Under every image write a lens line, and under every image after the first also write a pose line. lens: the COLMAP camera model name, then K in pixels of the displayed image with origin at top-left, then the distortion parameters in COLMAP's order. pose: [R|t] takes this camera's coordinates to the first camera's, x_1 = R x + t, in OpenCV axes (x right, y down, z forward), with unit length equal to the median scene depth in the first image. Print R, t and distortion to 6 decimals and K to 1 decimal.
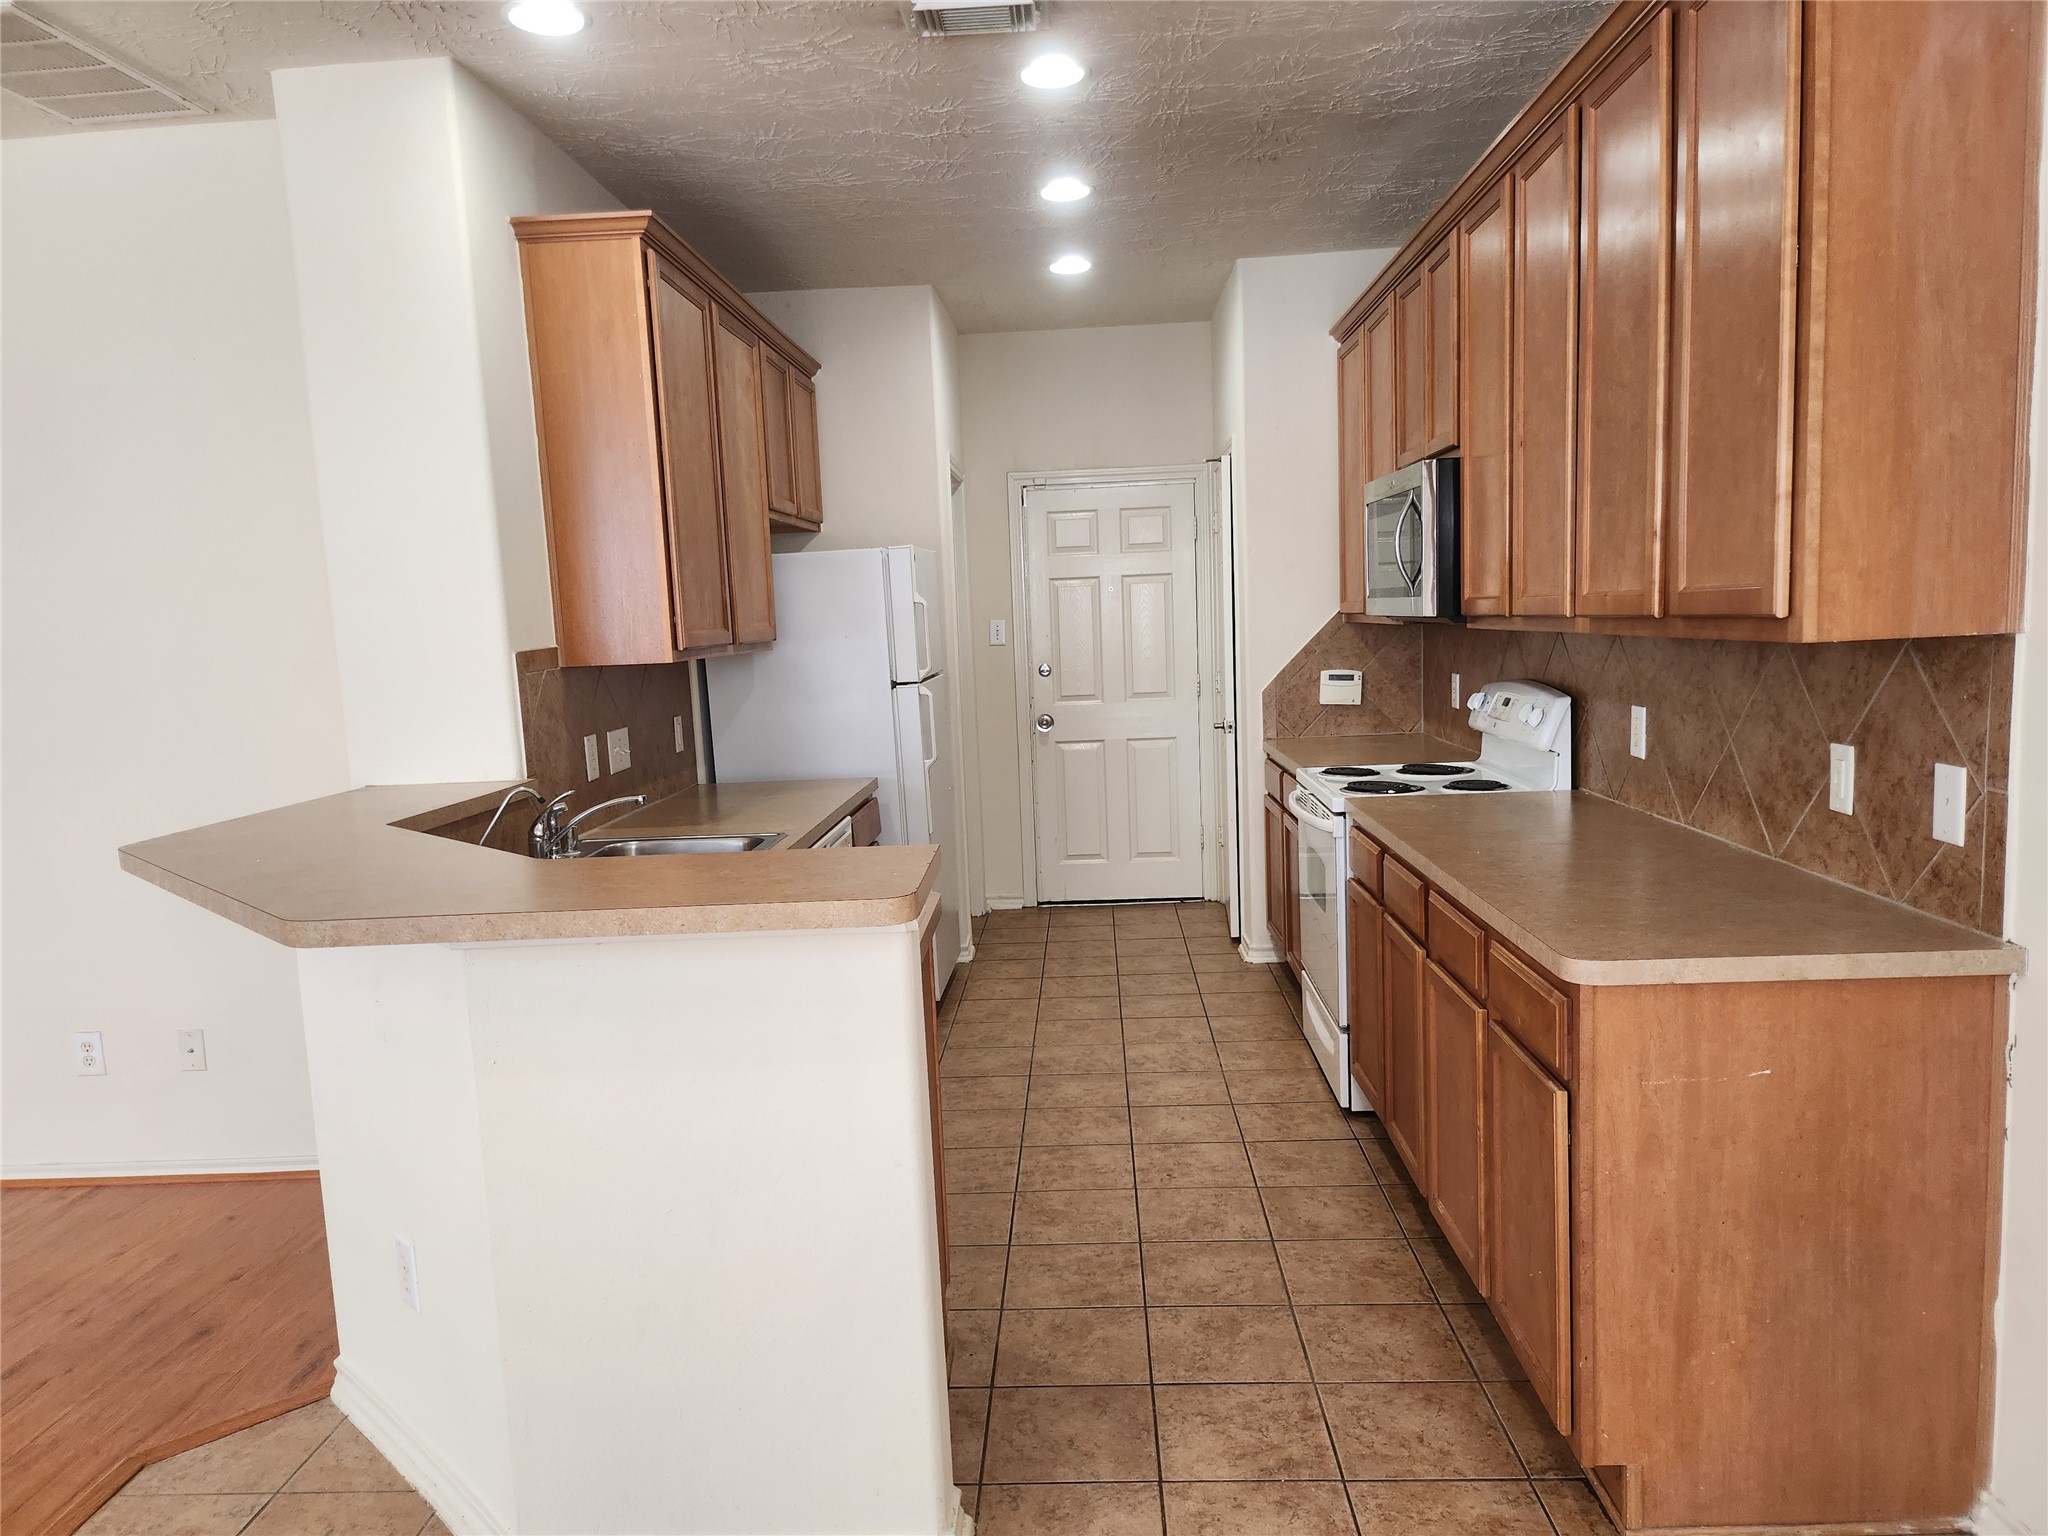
lens RADIAL K [[1440.7, 0, 1027.5], [0, 1440.7, 774.9], [0, 0, 1]] dist [-0.002110, -0.005567]
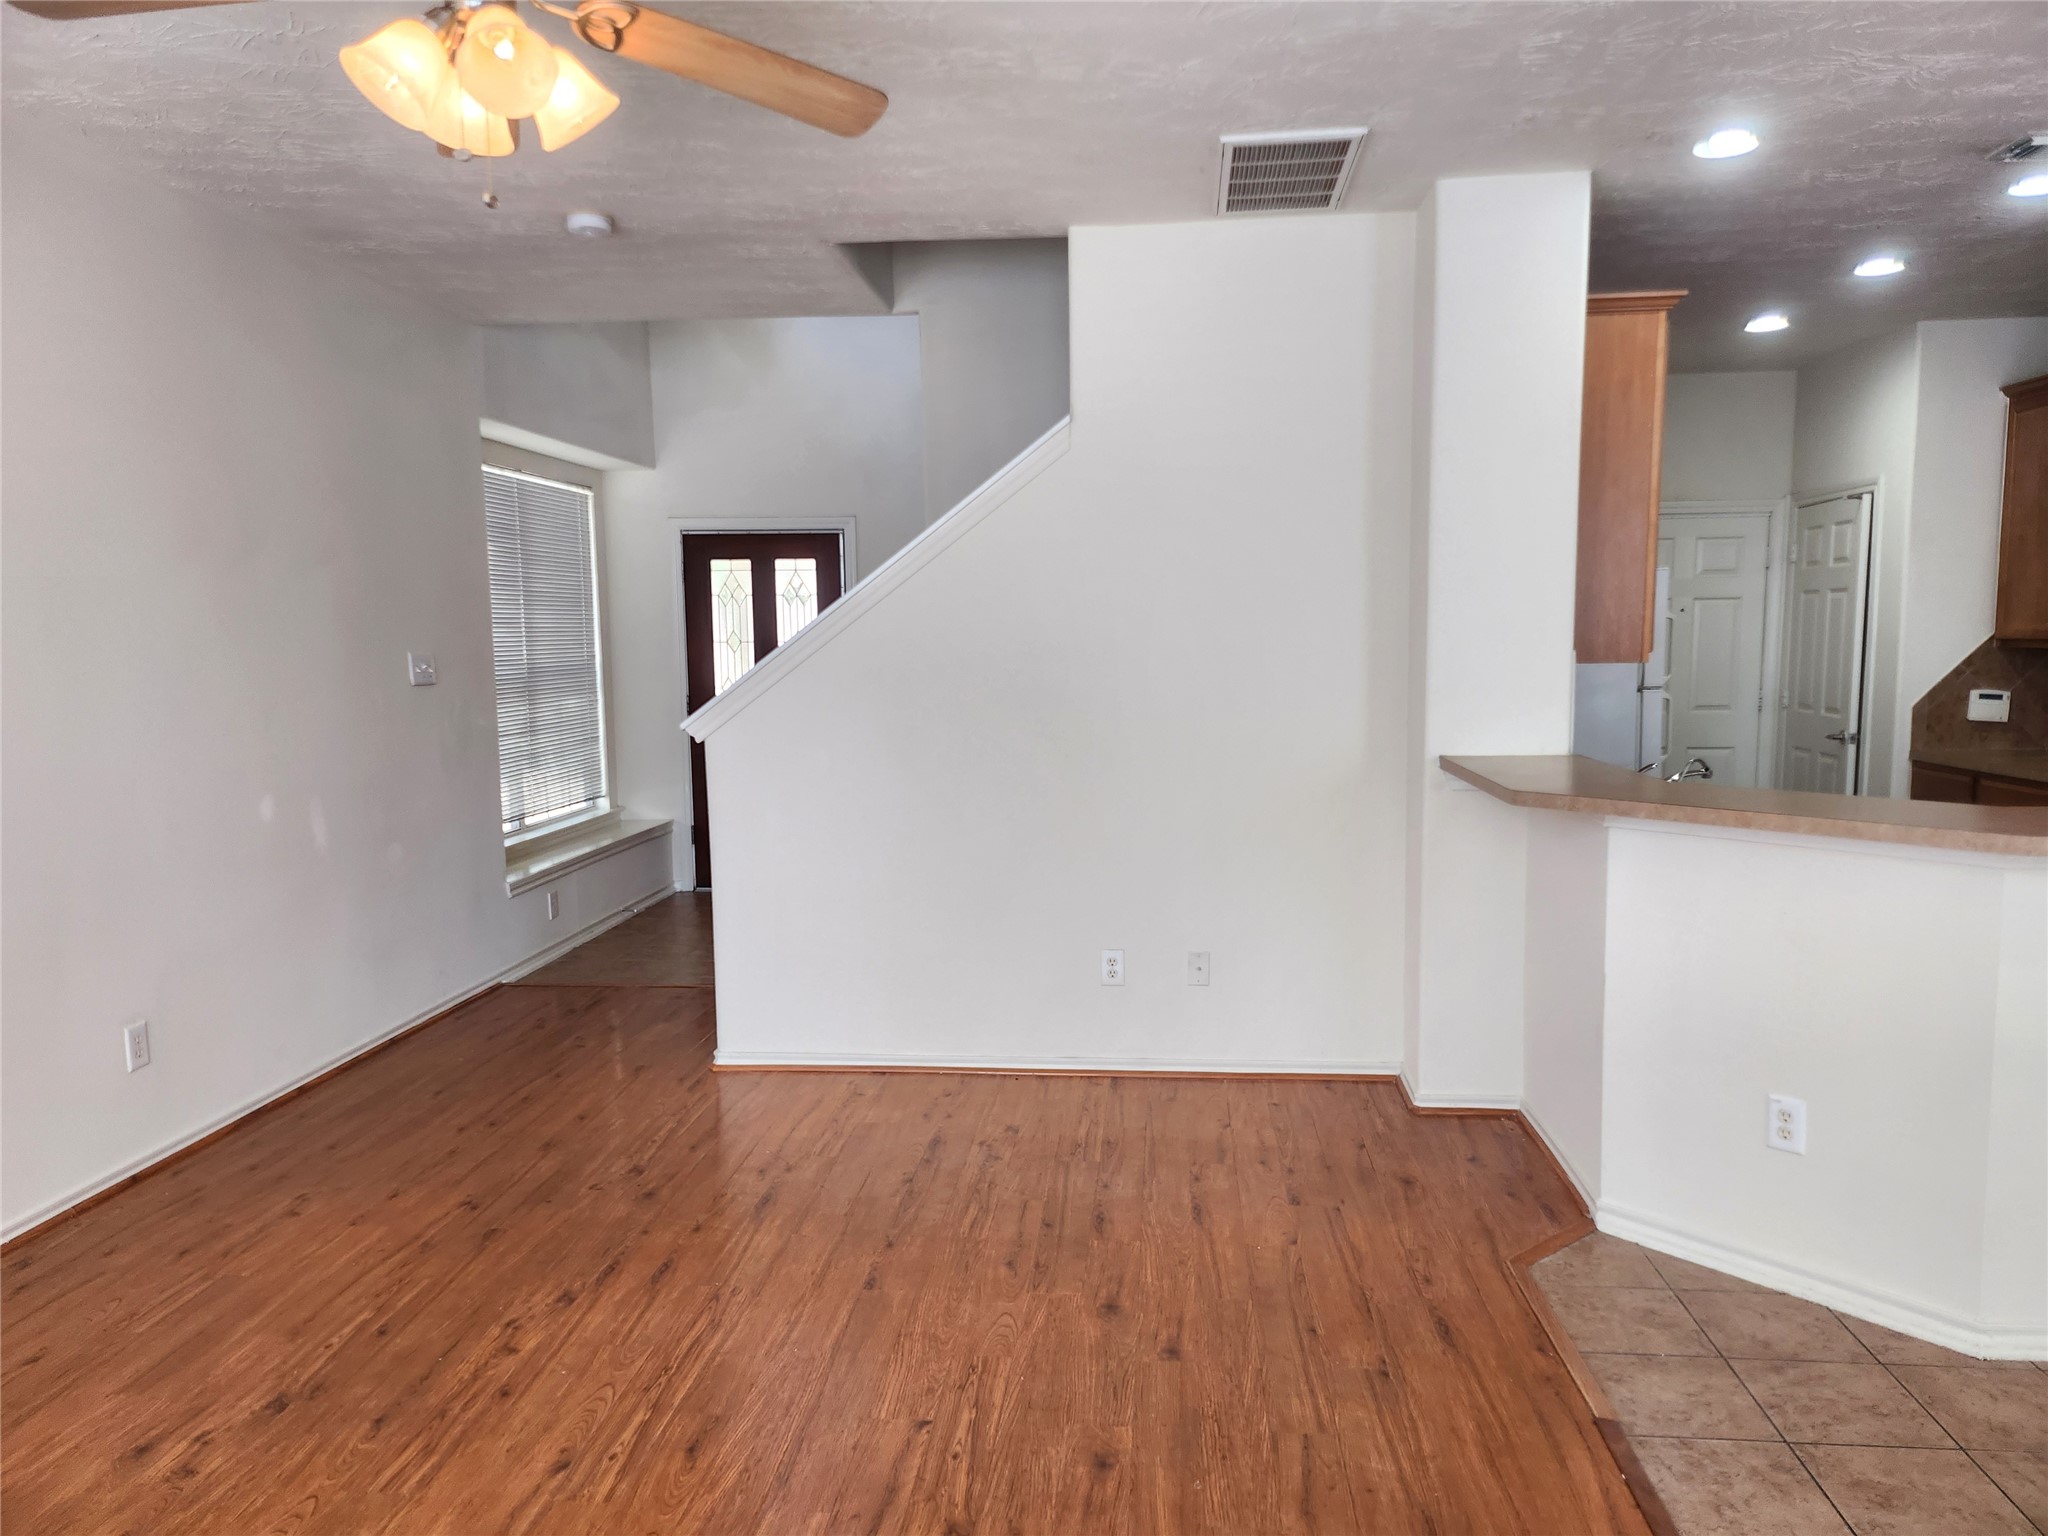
lens RADIAL K [[1440.7, 0, 1020.0], [0, 1440.7, 765.6], [0, 0, 1]] dist [-0.002110, -0.005567]
pose [[0.997346, 0.037900, -0.062169, -0.657718], [-0.038884, 0.999136, -0.014699, 0.044306], [0.061558, 0.017077, 0.997957, -0.218845]]
